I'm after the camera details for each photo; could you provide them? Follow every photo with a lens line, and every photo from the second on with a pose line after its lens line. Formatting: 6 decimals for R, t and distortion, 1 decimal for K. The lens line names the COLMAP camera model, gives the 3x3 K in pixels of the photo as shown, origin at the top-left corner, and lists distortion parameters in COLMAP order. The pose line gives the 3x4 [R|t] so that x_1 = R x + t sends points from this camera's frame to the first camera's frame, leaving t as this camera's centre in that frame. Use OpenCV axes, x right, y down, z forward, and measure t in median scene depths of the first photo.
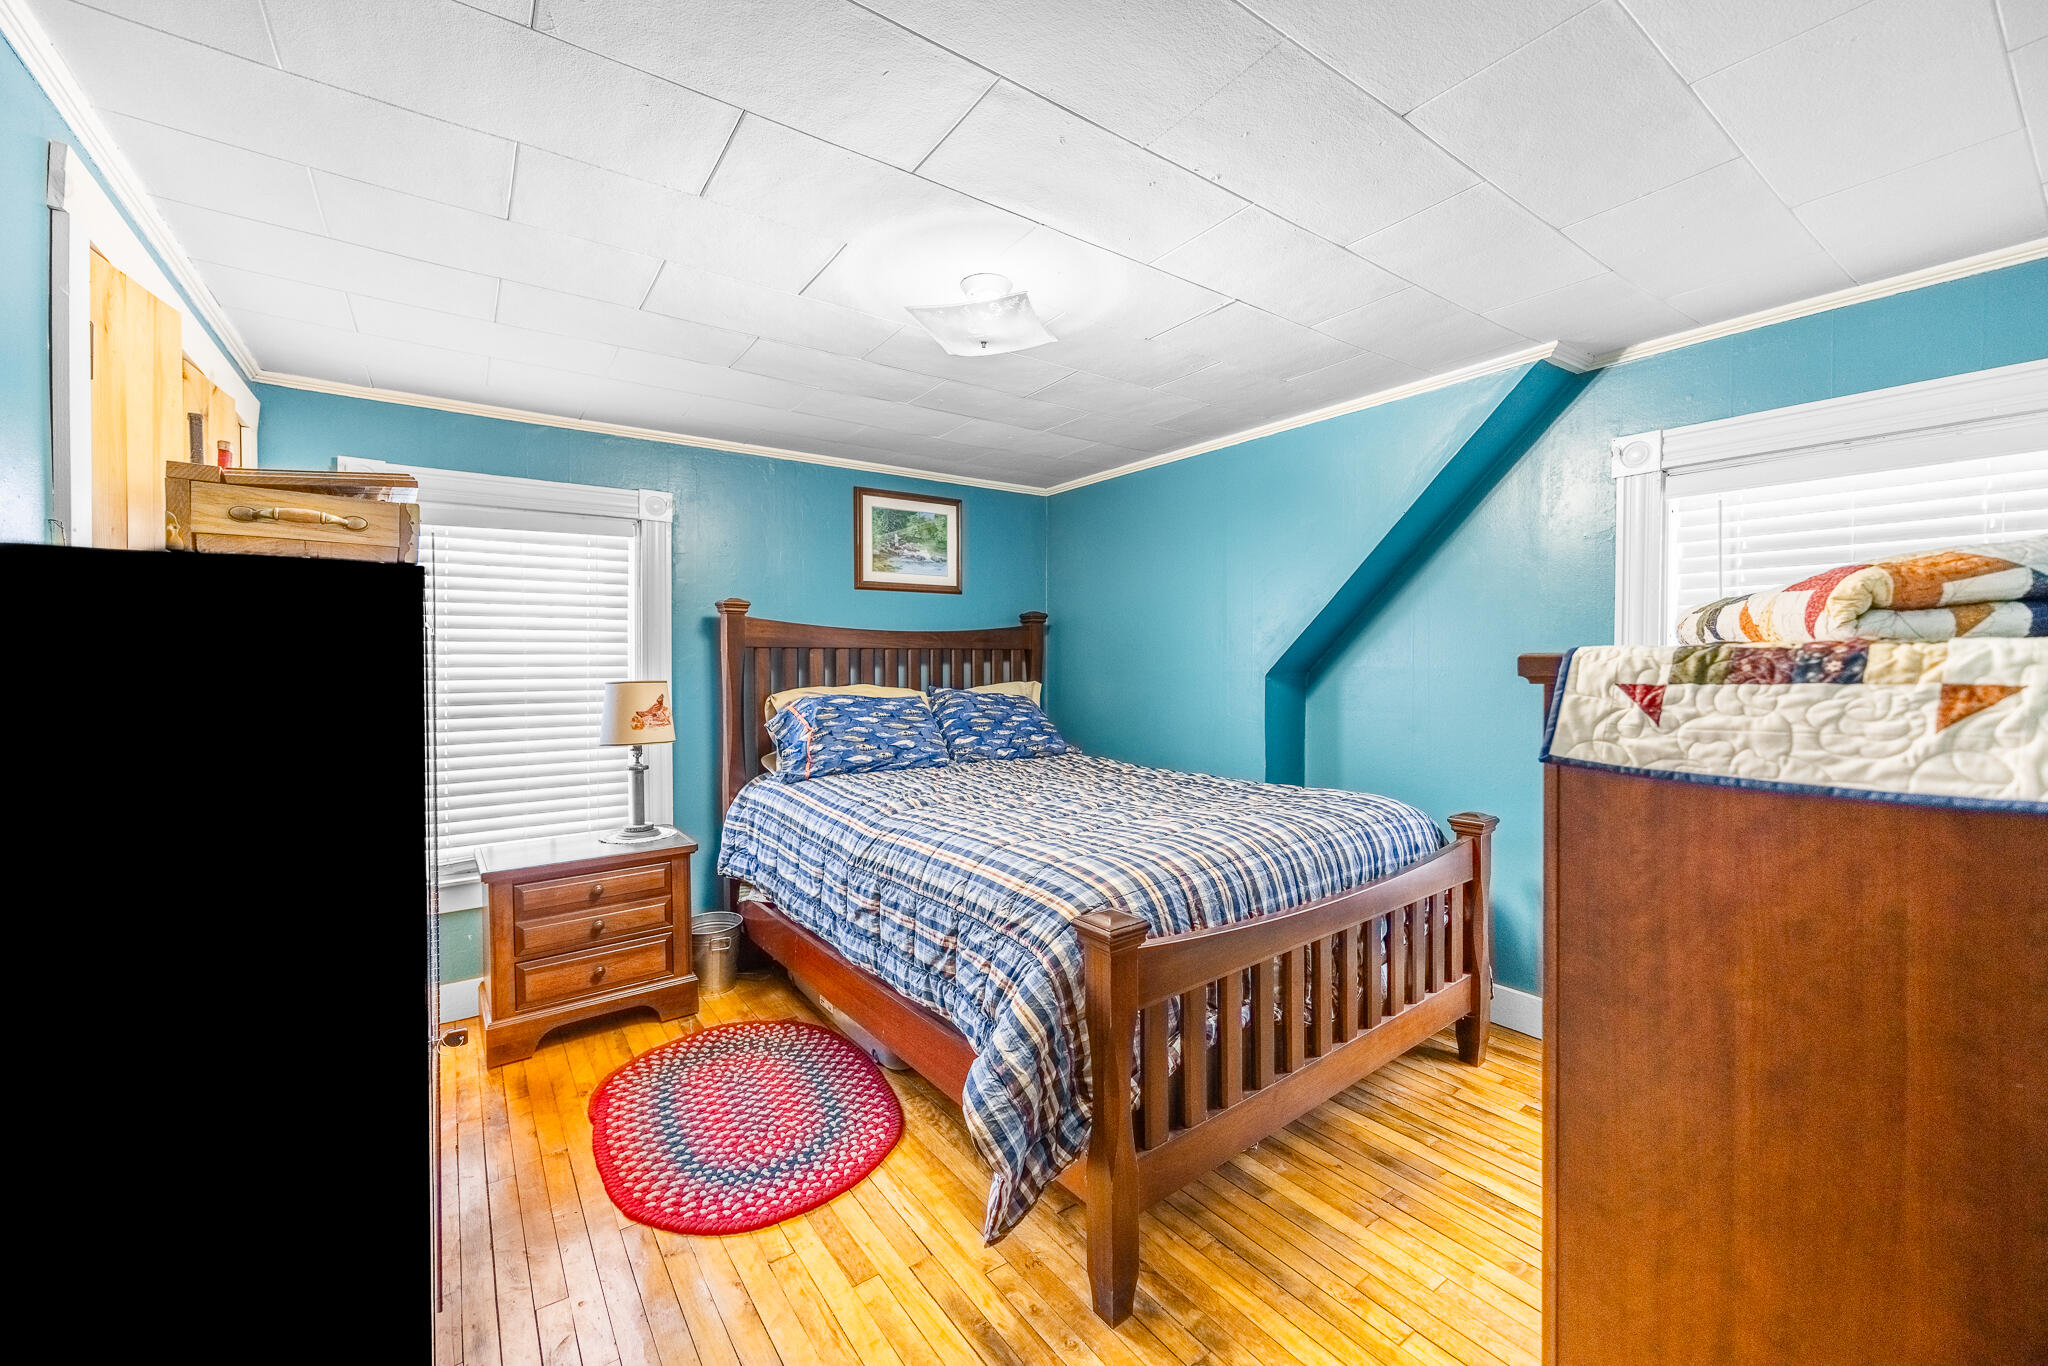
lens RADIAL K [[797.1, 0, 1021.7], [0, 797.1, 670.3], [0, 0, 1]] dist [0.010042, 0.000108]
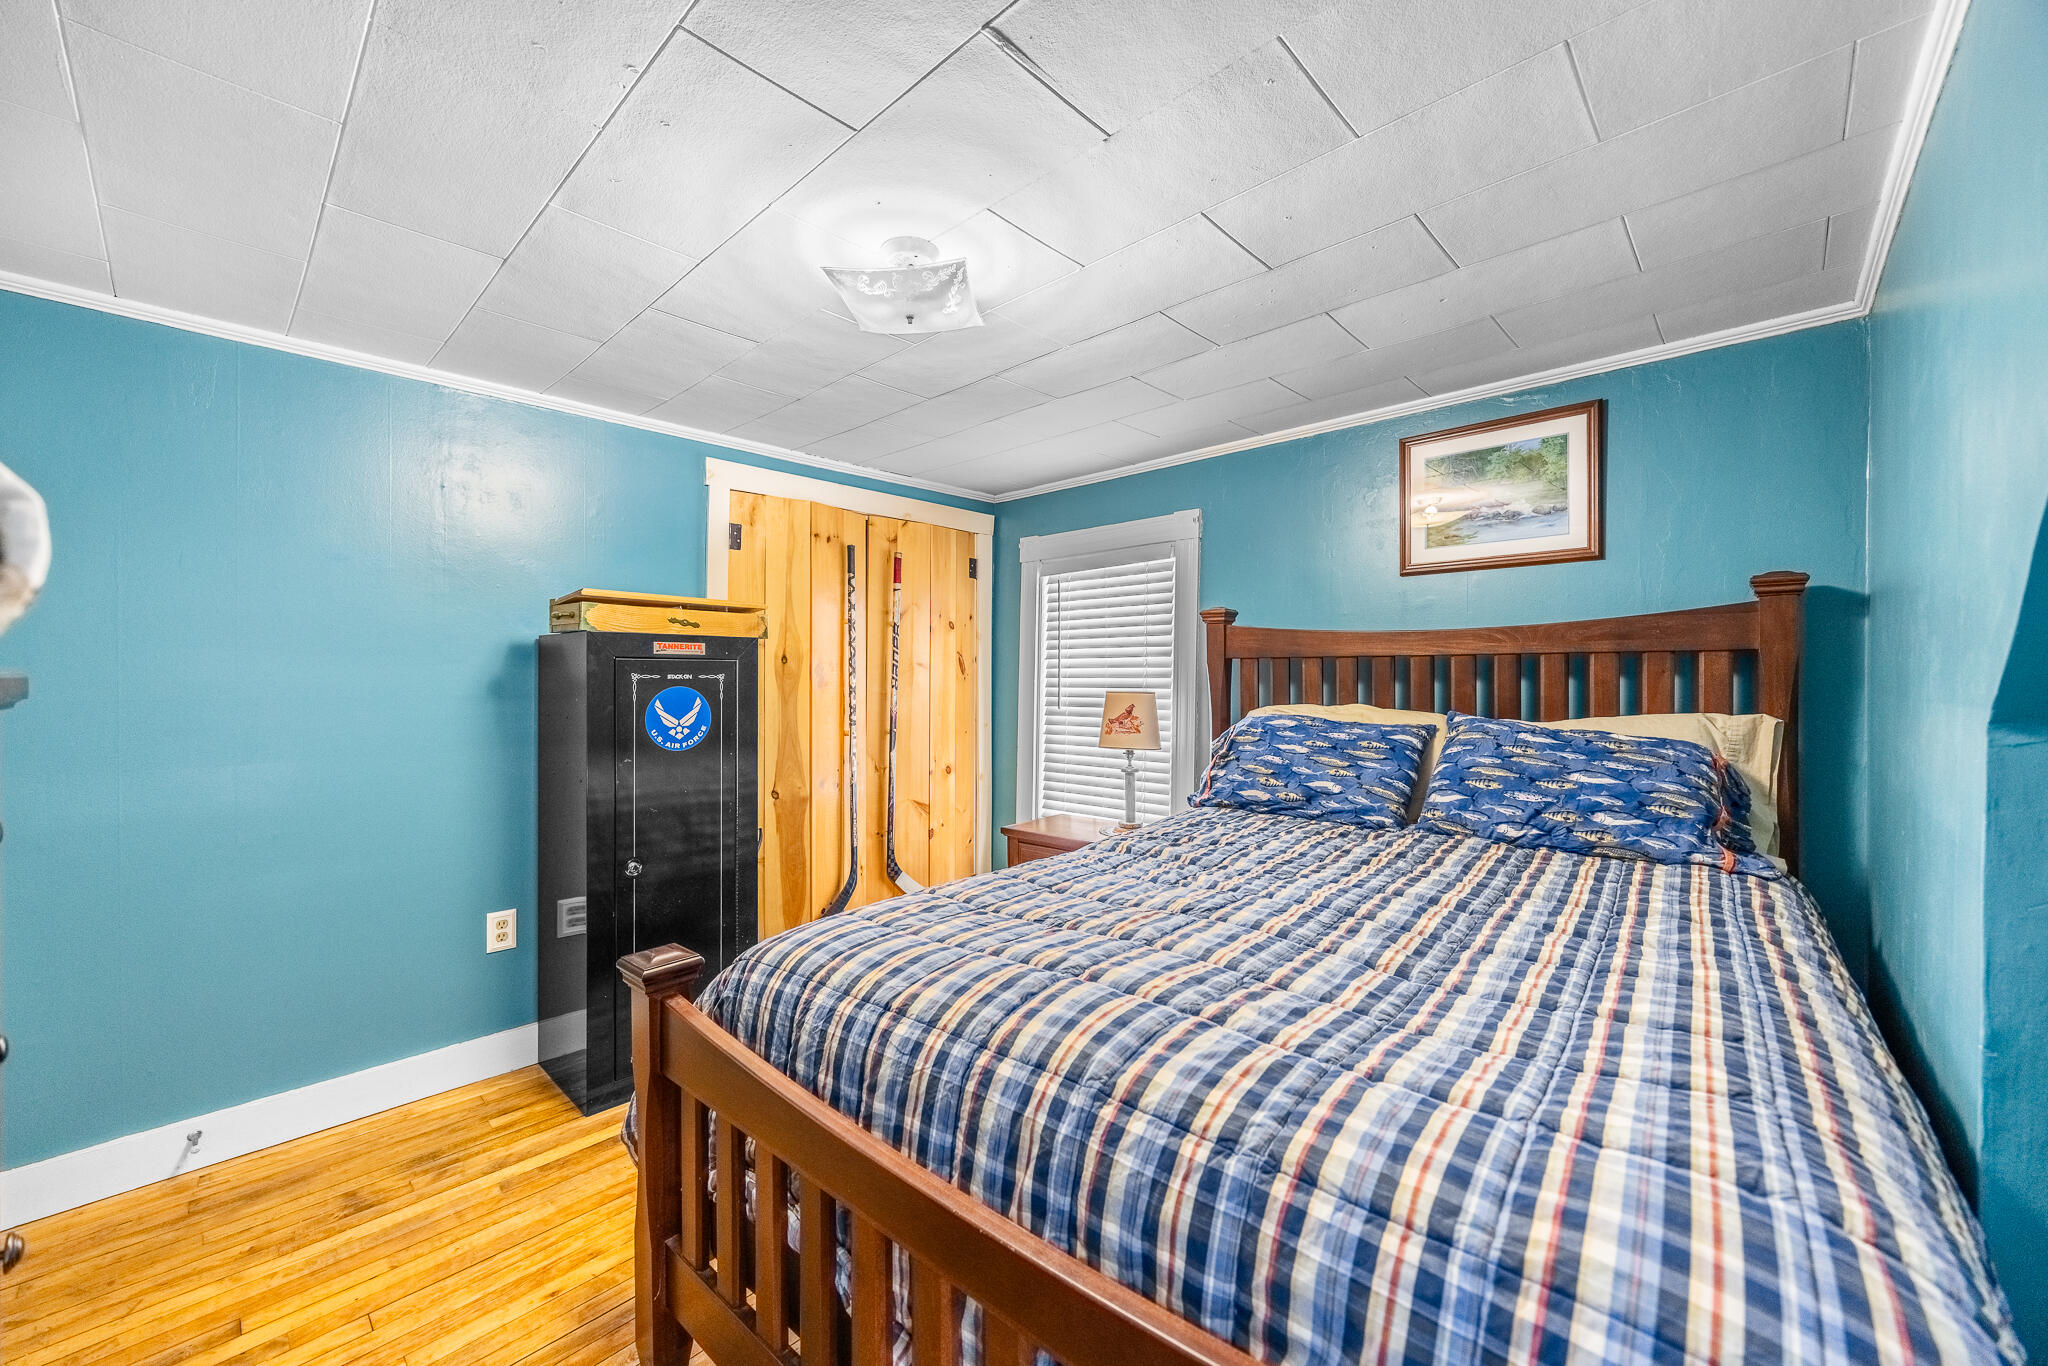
lens RADIAL K [[797.1, 0, 1023.6], [0, 797.1, 679.6], [0, 0, 1]] dist [0.010042, 0.000108]
pose [[0.192493, 0.011845, -0.981227, 0.518441], [-0.007309, 0.999917, 0.010637, -0.012163], [0.981271, 0.005124, 0.192563, 0.579238]]
